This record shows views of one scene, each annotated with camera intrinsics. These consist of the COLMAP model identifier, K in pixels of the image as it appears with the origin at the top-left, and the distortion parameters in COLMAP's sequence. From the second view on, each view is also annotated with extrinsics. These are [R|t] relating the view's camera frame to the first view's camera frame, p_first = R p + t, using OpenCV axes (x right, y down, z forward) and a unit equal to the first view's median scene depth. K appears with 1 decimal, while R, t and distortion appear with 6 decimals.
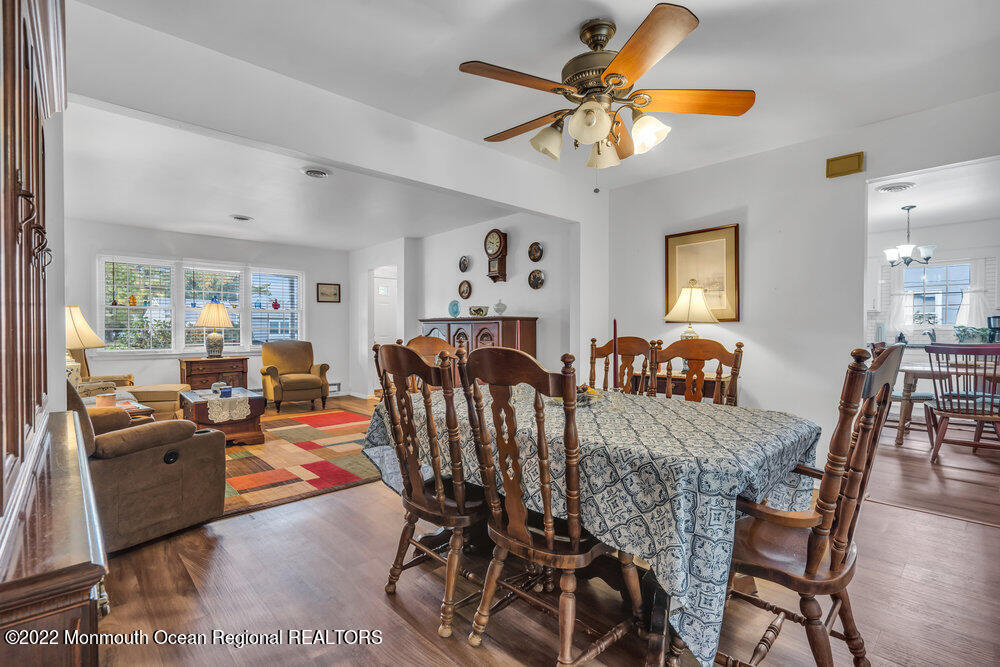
lens RADIAL K [[457.9, 0, 503.2], [0, 457.9, 335.8], [0, 0, 1]] dist [-0.002959, 0.000515]
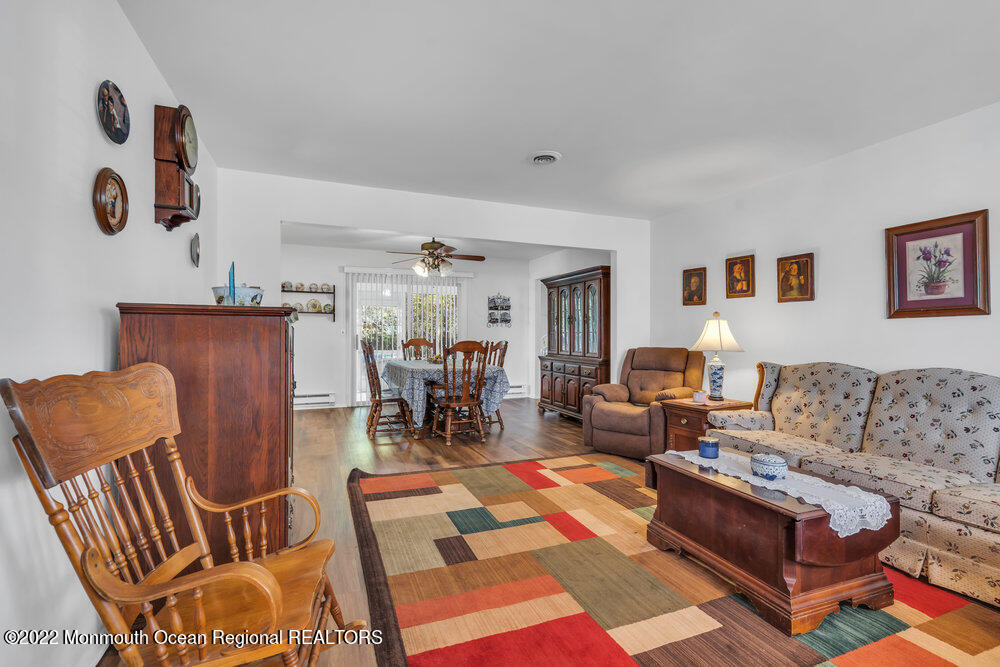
lens RADIAL K [[464.8, 0, 506.3], [0, 464.8, 335.8], [0, 0, 1]] dist [-0.000942, 0.000361]
pose [[-0.934403, -0.004608, 0.356188, -0.580985], [0.000705, 0.999890, 0.014785, -0.028374], [-0.356218, 0.014066, -0.934297, 1.648734]]
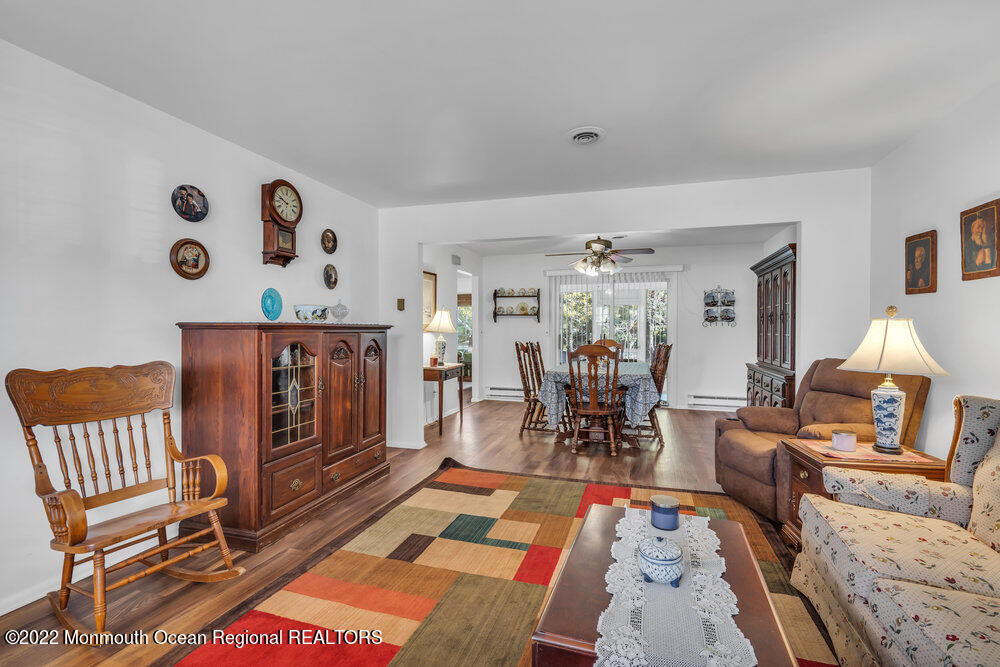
lens RADIAL K [[463.3, 0, 500.5], [0, 463.3, 336.0], [0, 0, 1]] dist [-0.003214, 0.000614]
pose [[-0.482343, -0.013886, 0.875872, -0.895324], [0.008373, 0.999756, 0.020461, -0.041317], [-0.875942, 0.017203, -0.482109, 1.323750]]
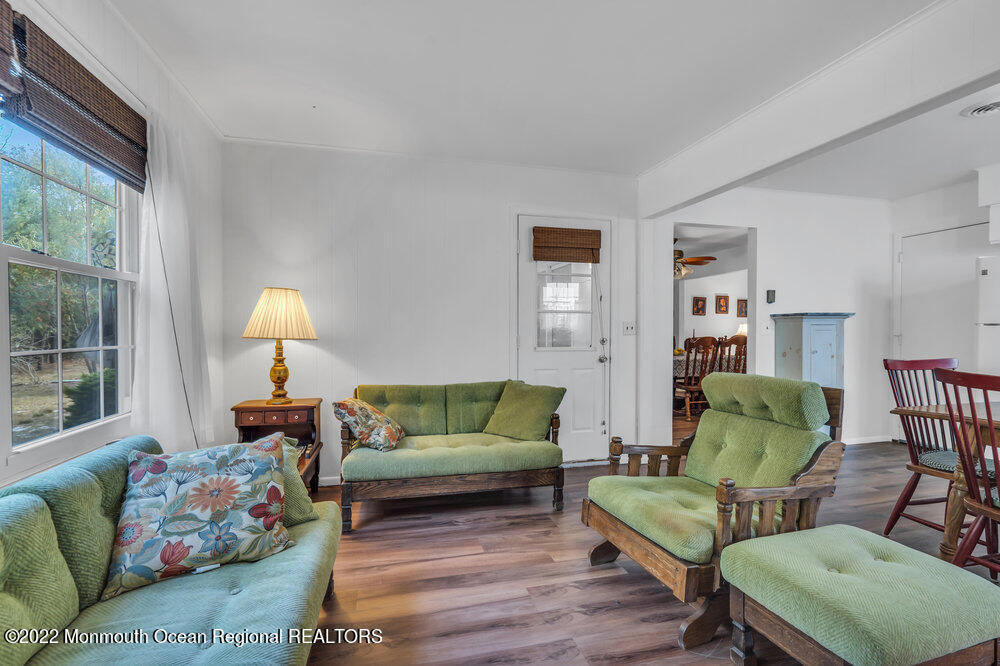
lens RADIAL K [[463.3, 0, 500.5], [0, 463.3, 335.5], [0, 0, 1]] dist [-0.003214, 0.000614]
pose [[-0.488408, 0.009006, -0.872569, 1.728431], [-0.007595, 0.999865, 0.014571, -0.014926], [0.872583, 0.013743, -0.488273, 0.720688]]
